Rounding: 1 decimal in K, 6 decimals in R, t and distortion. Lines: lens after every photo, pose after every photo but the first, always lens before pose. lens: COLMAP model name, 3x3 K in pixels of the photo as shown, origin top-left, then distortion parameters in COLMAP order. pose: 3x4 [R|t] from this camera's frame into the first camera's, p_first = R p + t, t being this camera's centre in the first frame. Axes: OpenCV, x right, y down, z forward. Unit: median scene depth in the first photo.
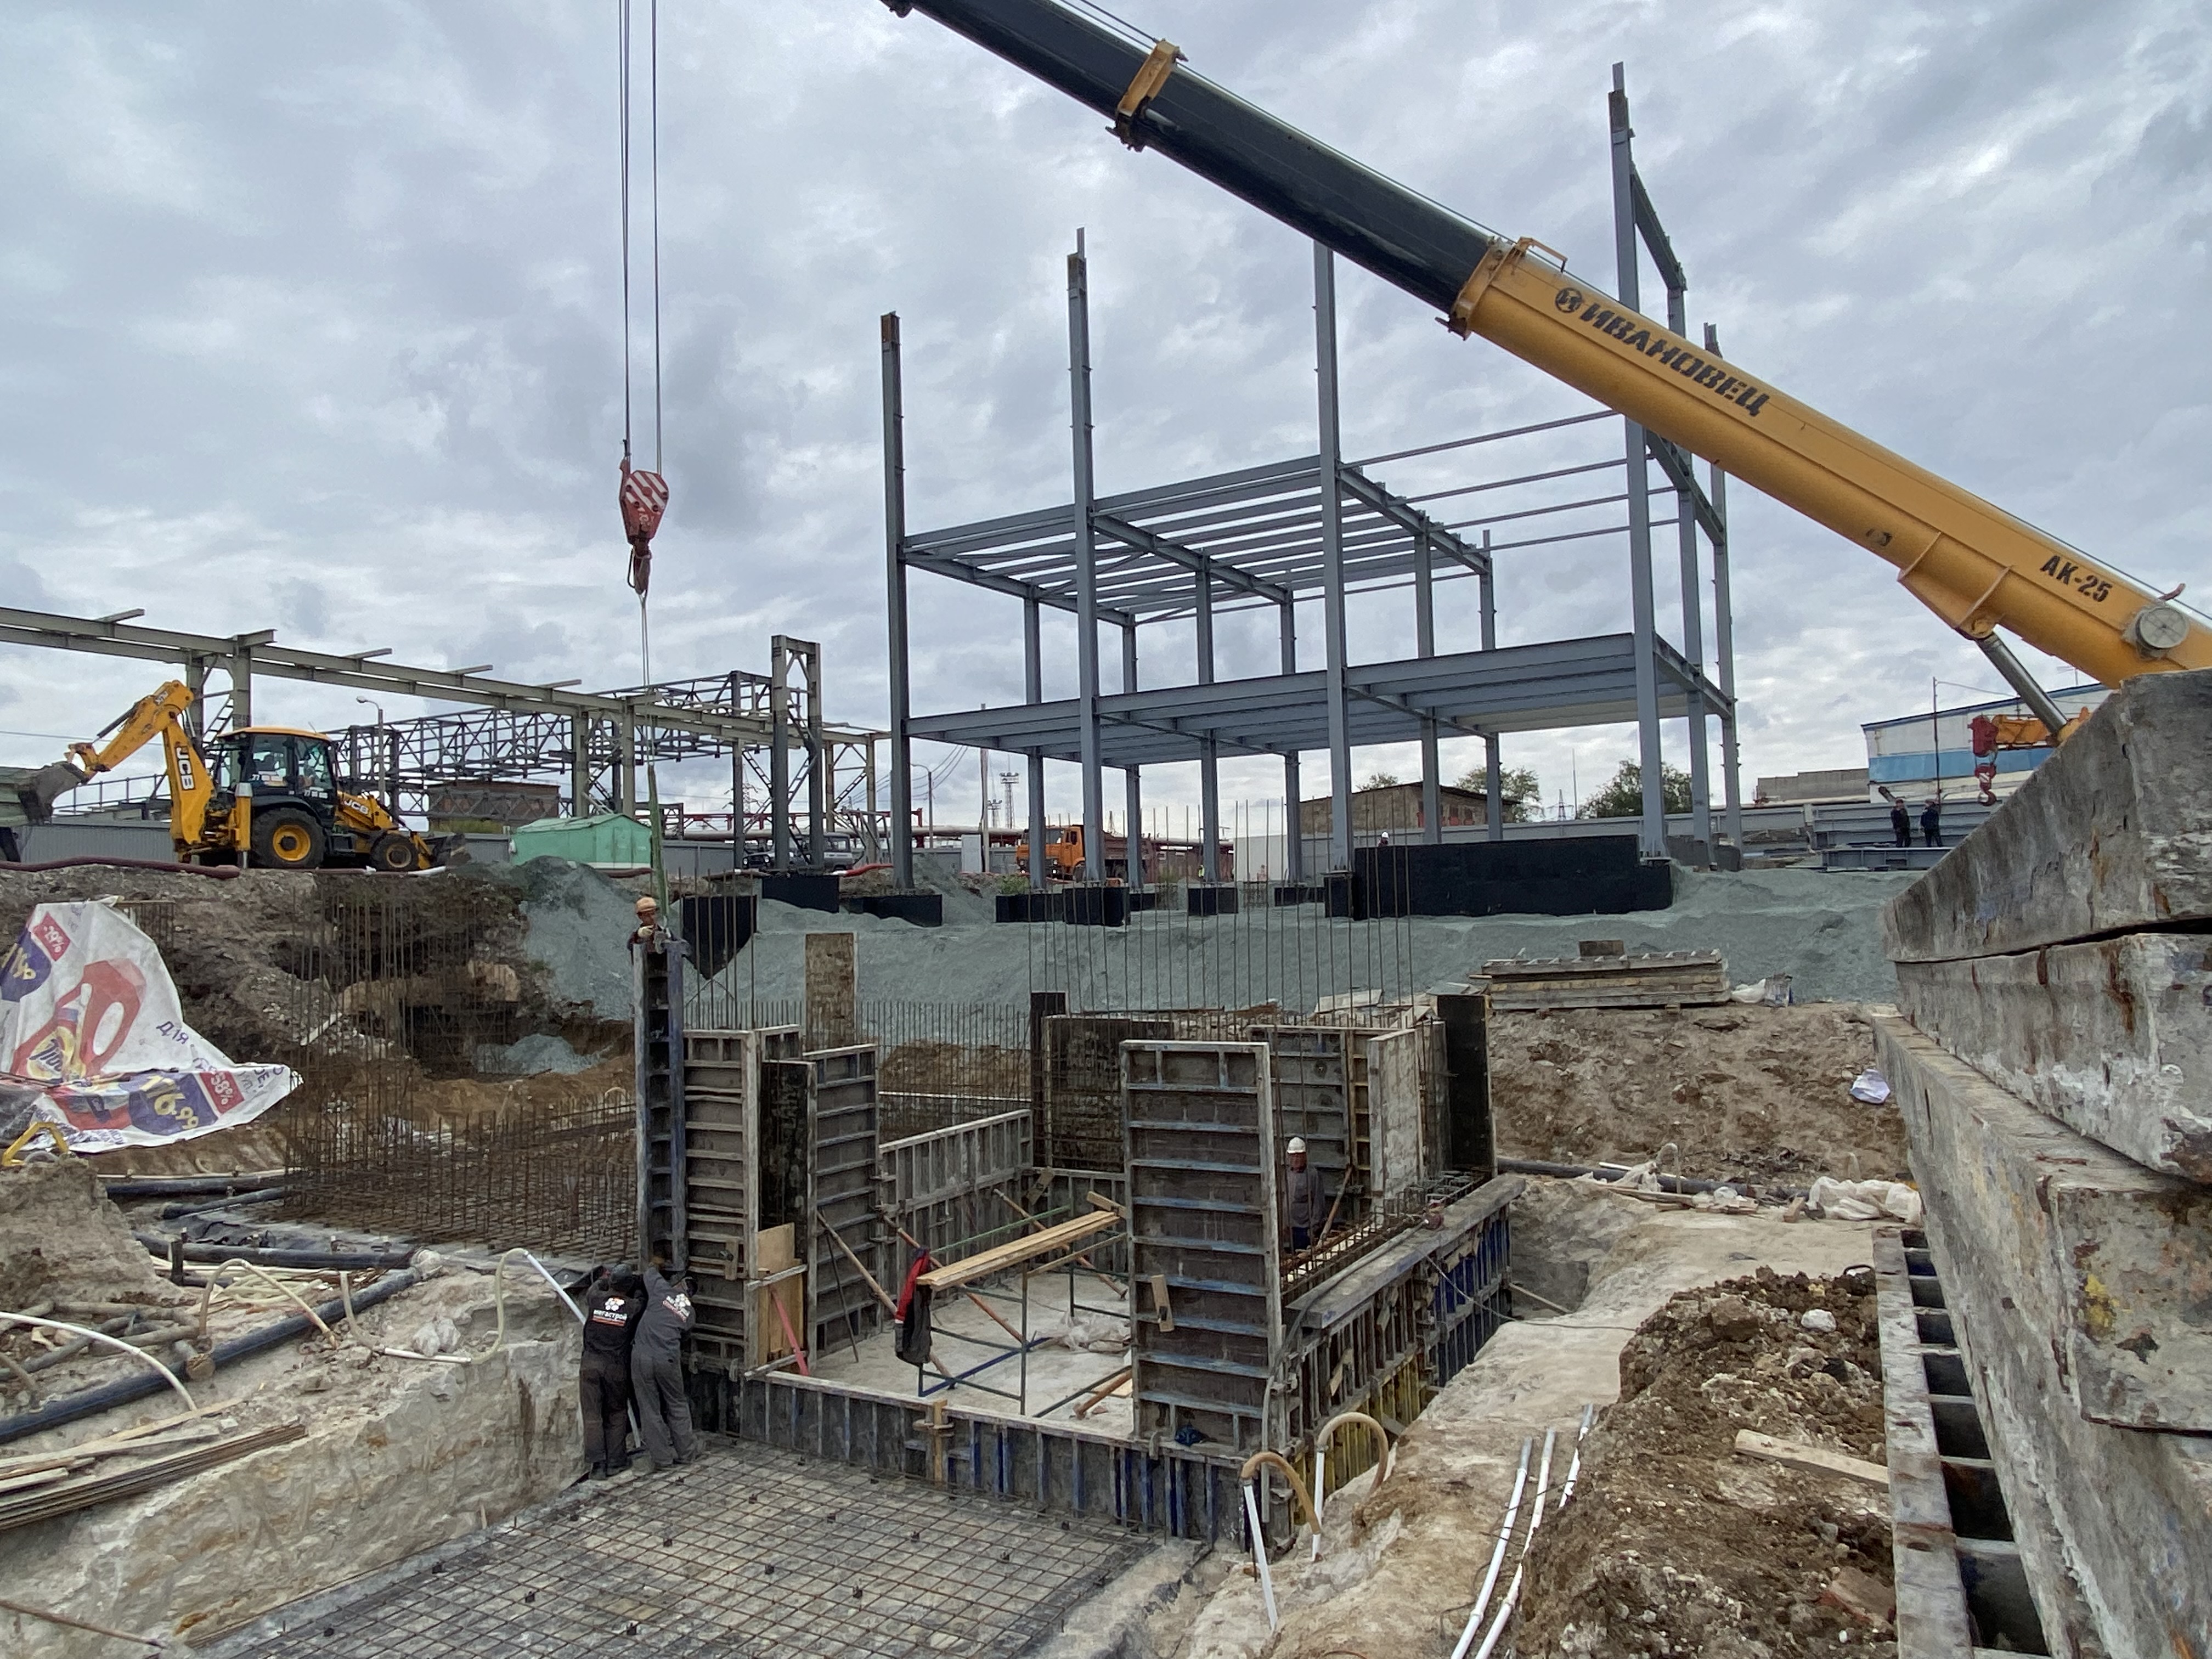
lens RADIAL K [[1448.3, 0, 1096.8], [0, 1448.3, 826.7], [0, 0, 1]] dist [0.055739, -0.057223]
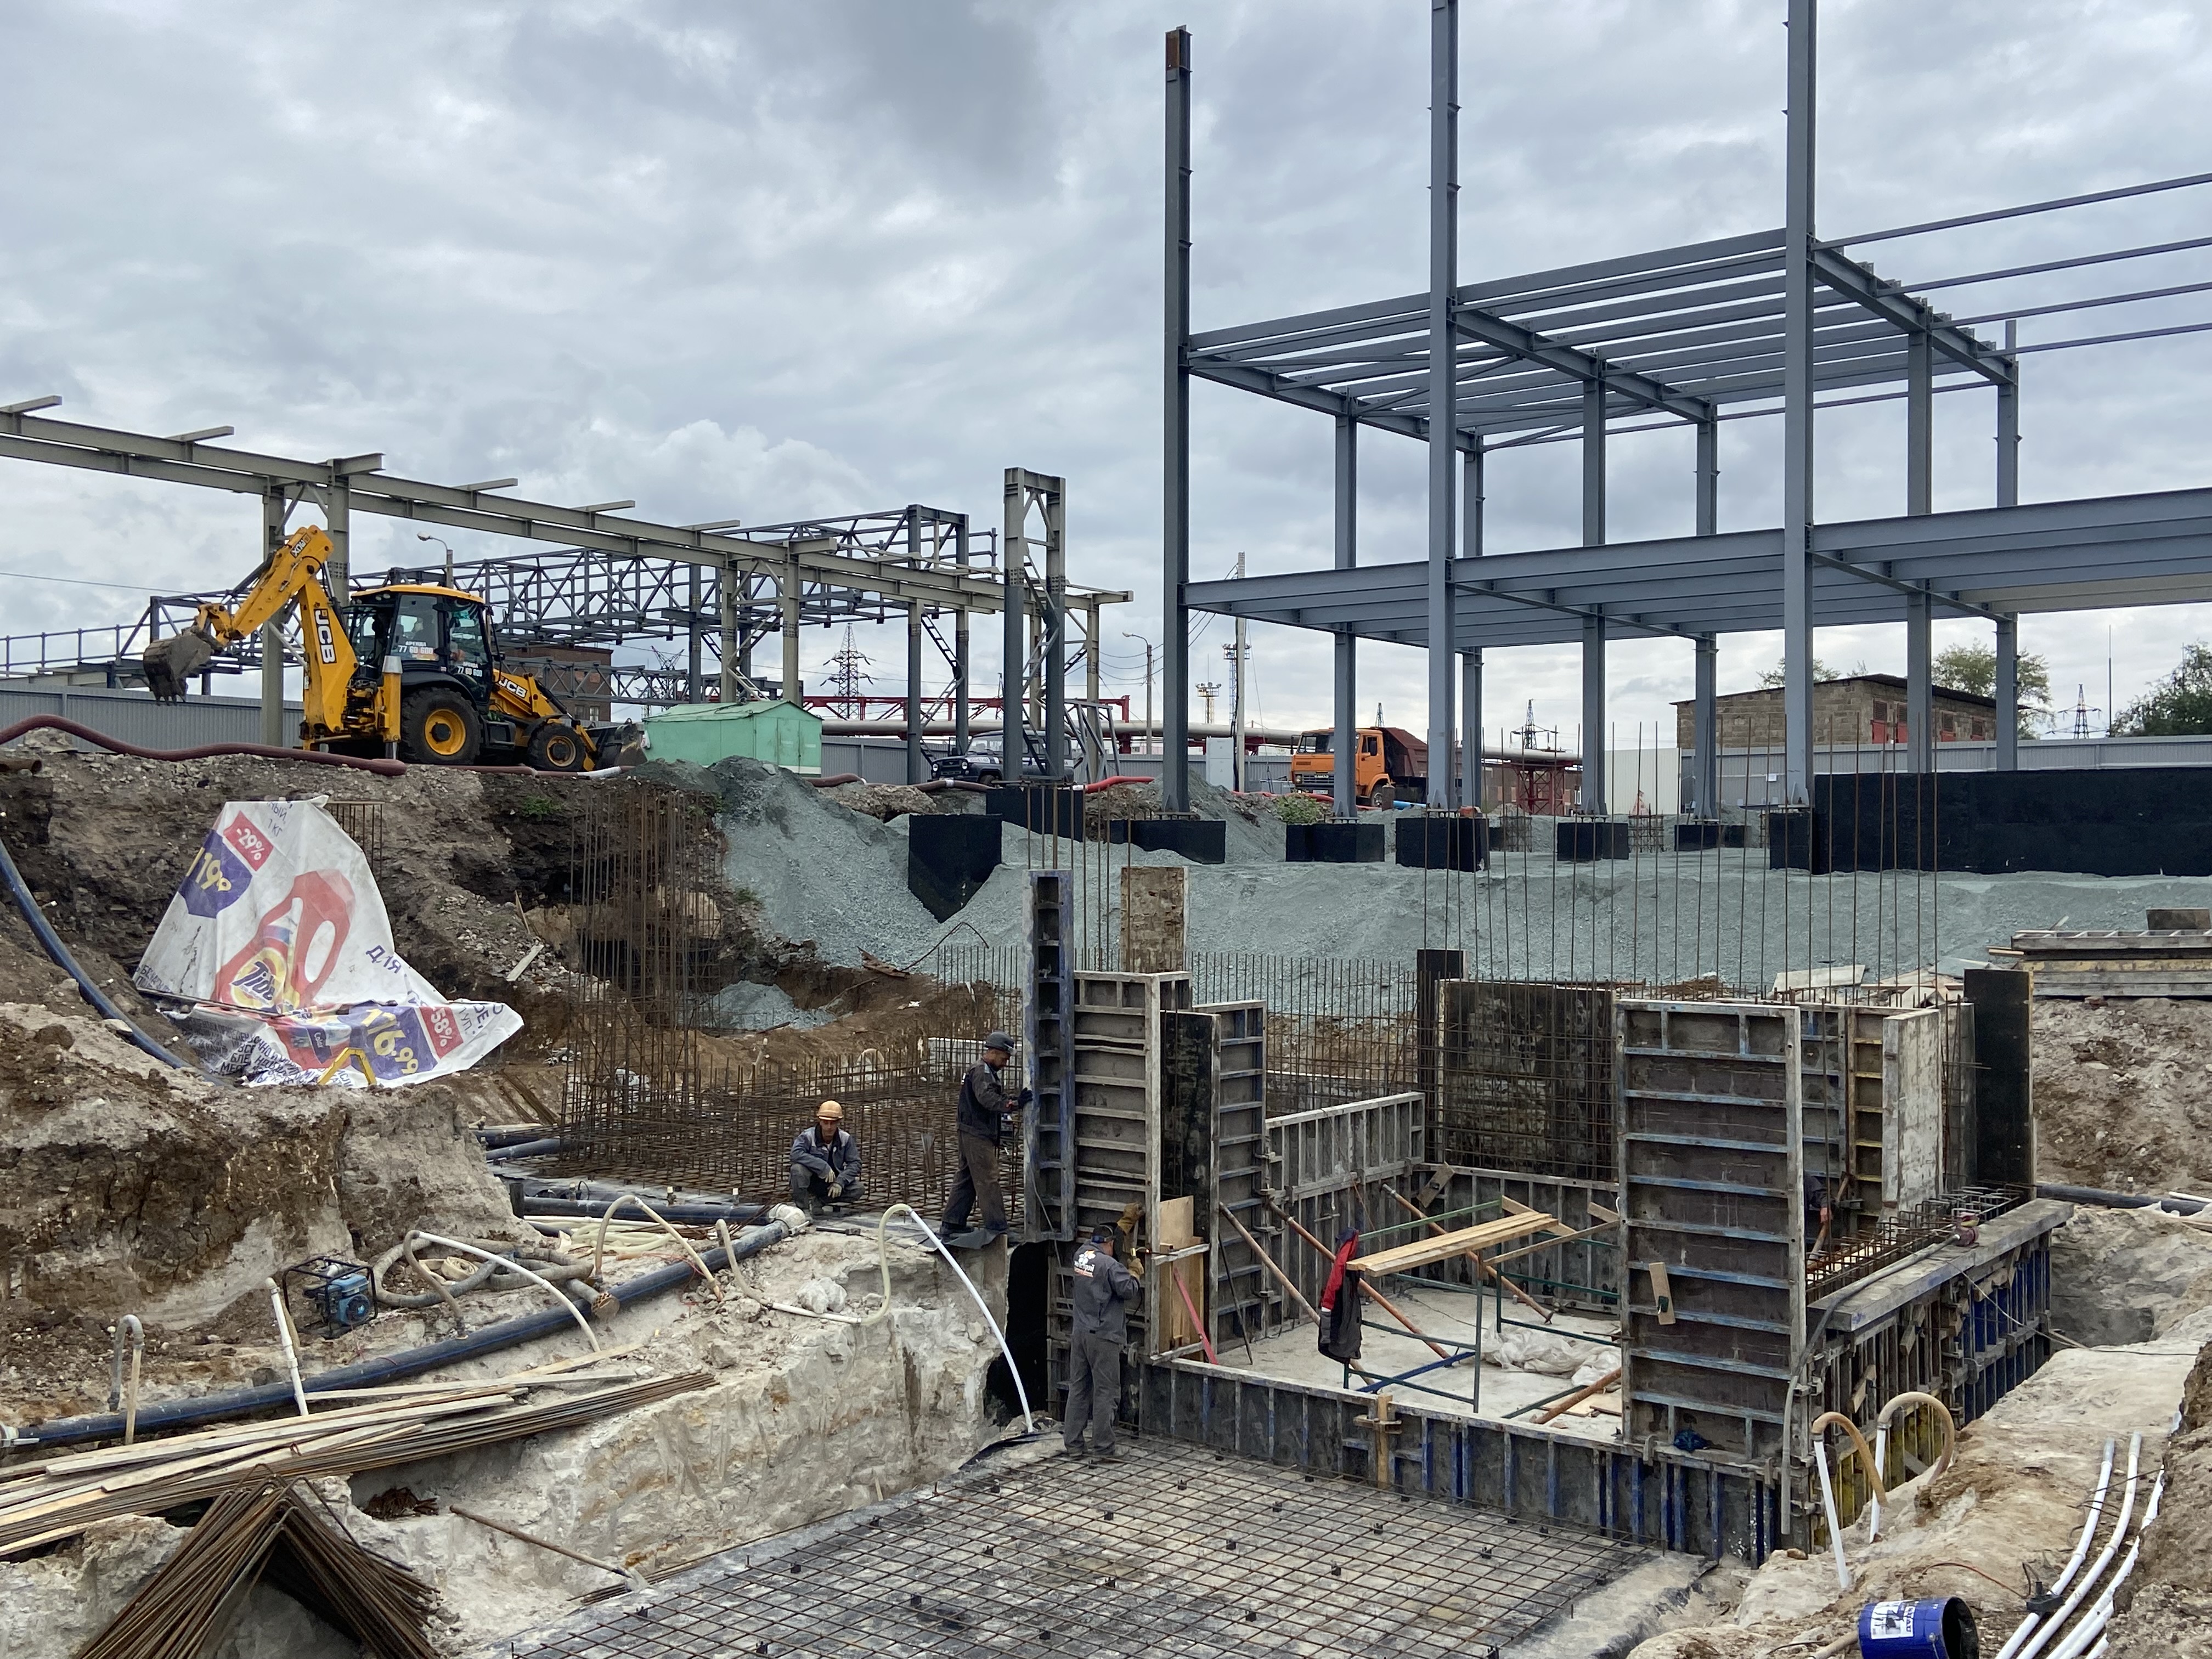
lens RADIAL K [[2138.6, 0, 1122.5], [0, 2138.6, 807.8], [0, 0, 1]] dist [0.085265, 0.000000]
pose [[0.994283, 0.028812, -0.102815, -0.092781], [-0.024606, 0.998817, 0.041937, -0.009487], [0.103902, -0.039168, 0.993816, -0.199040]]
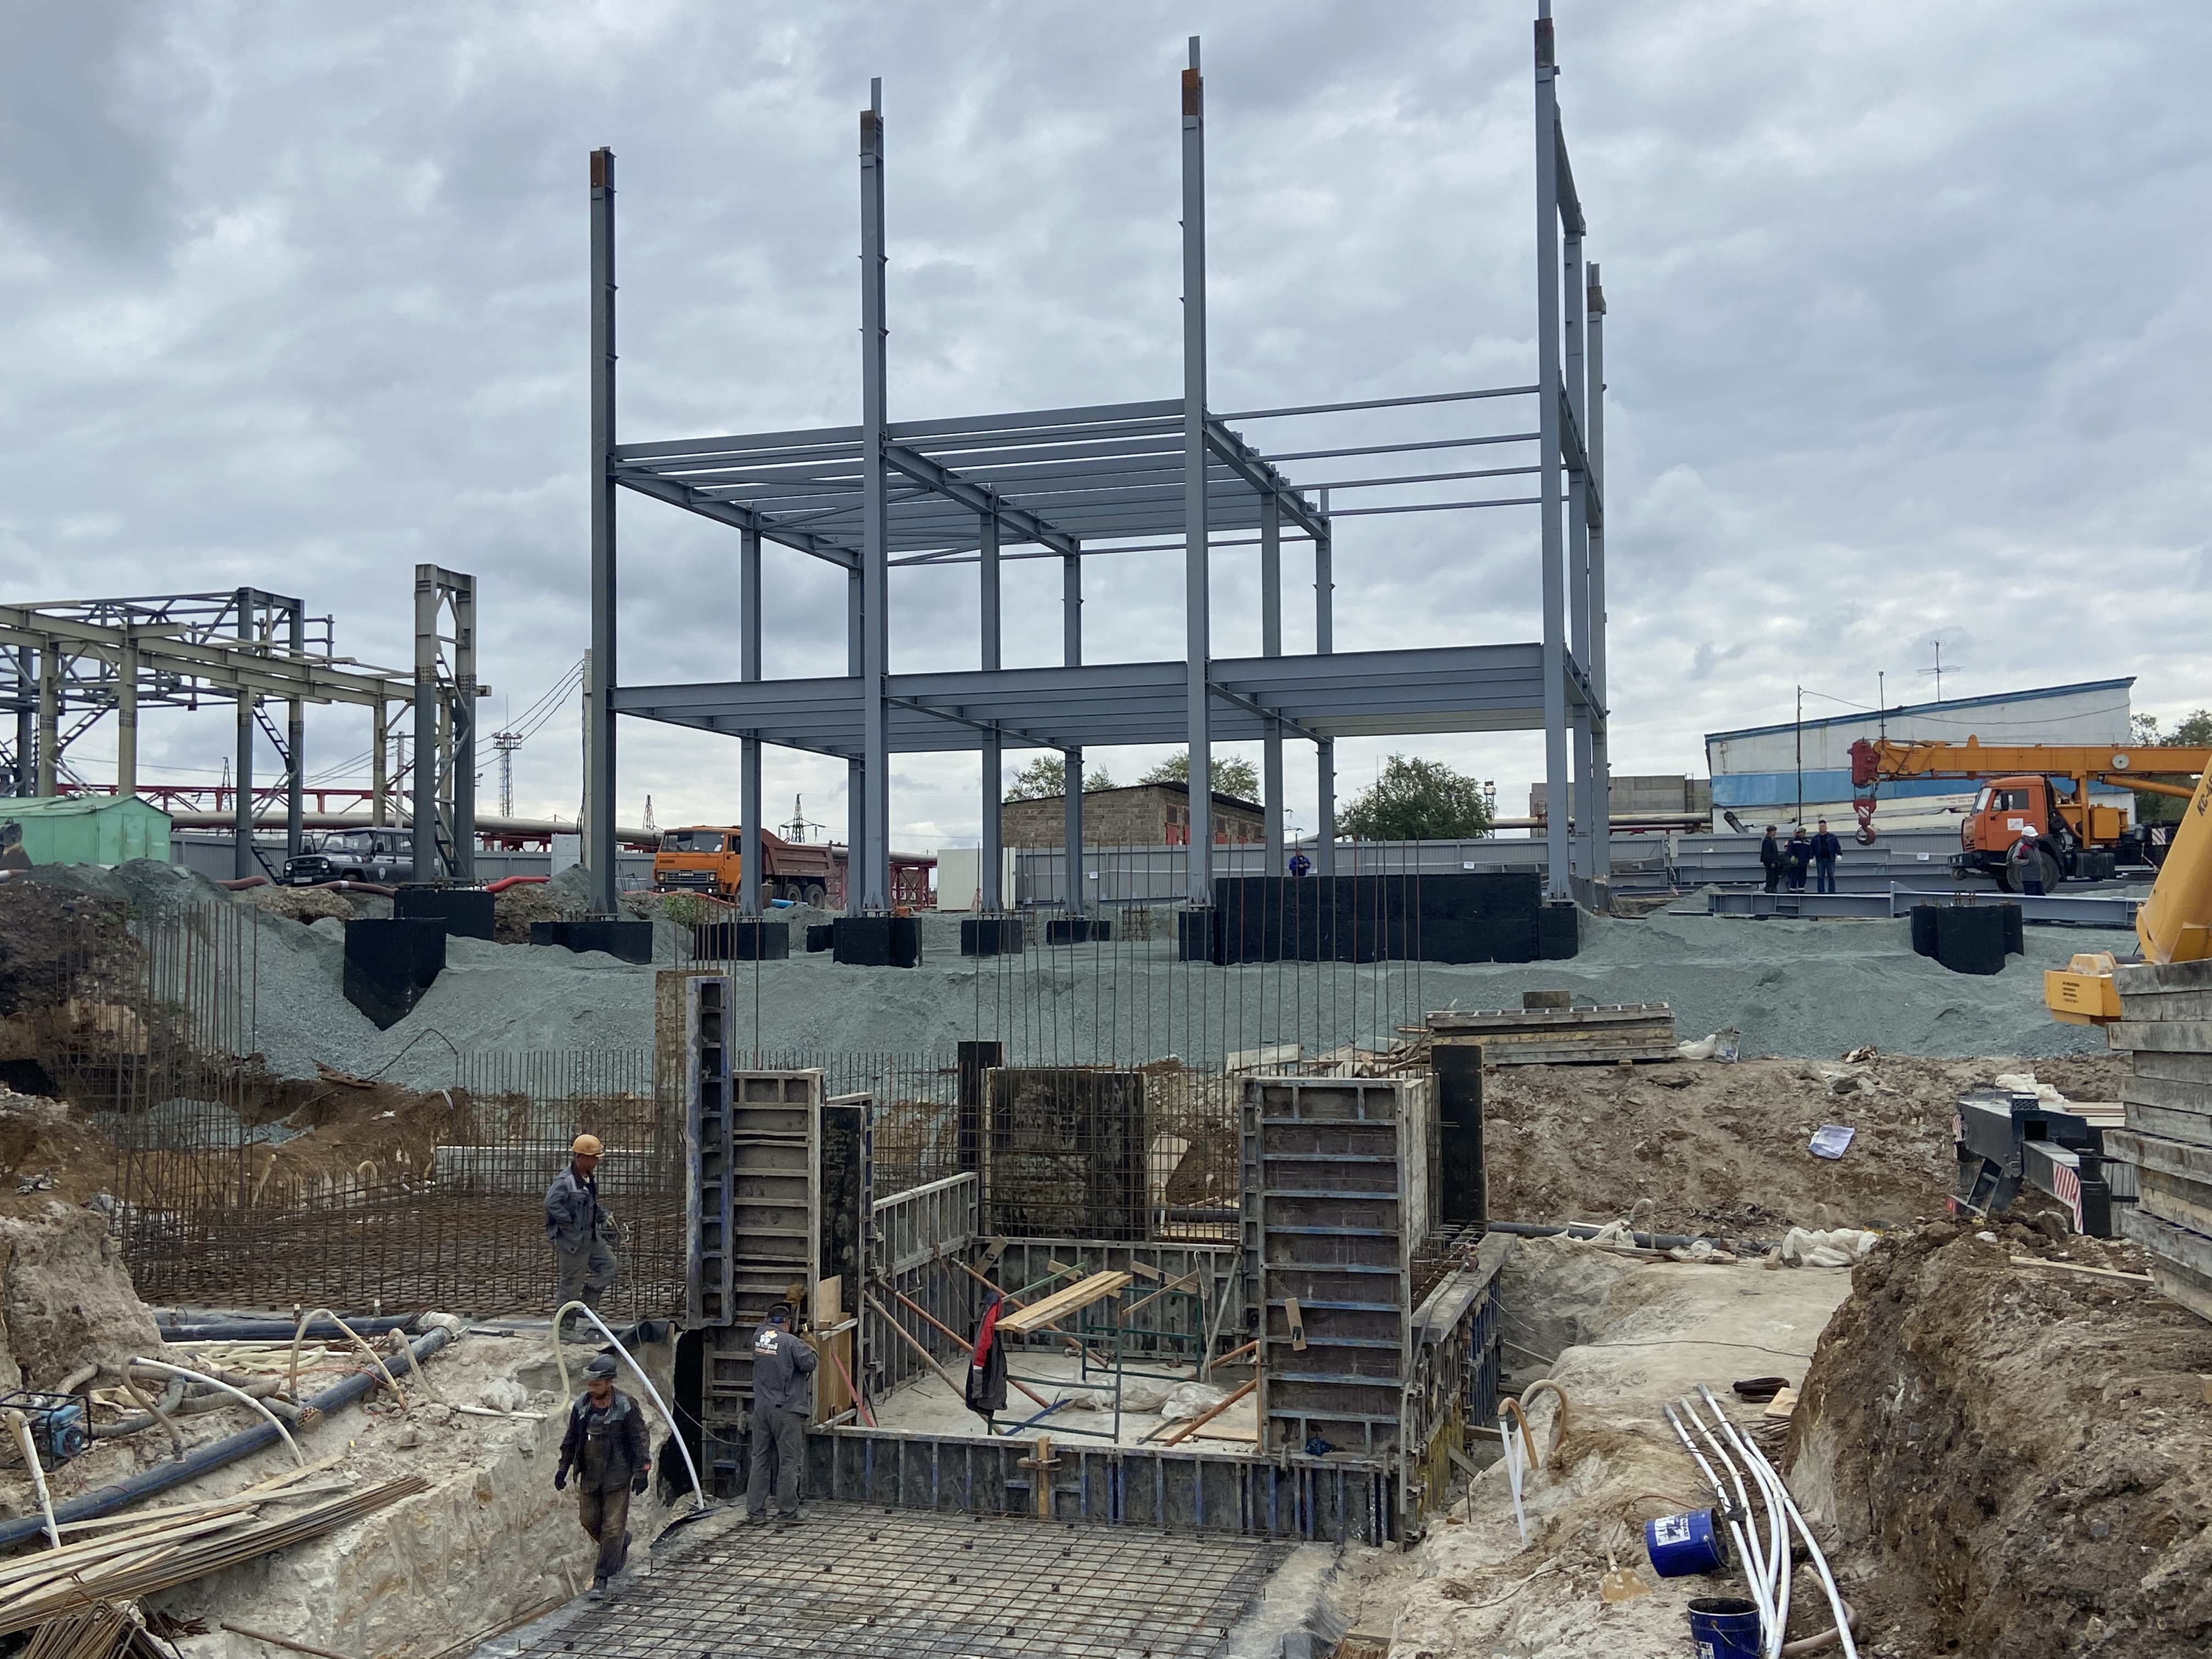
lens RADIAL K [[2138.6, 0, 1092.4], [0, 2138.6, 817.7], [0, 0, 1]] dist [0.085265, 0.000000]
pose [[0.972690, 0.033627, 0.229660, -0.281815], [-0.033161, 0.999433, -0.005886, -0.016706], [-0.229728, -0.001891, 0.973253, -0.294400]]
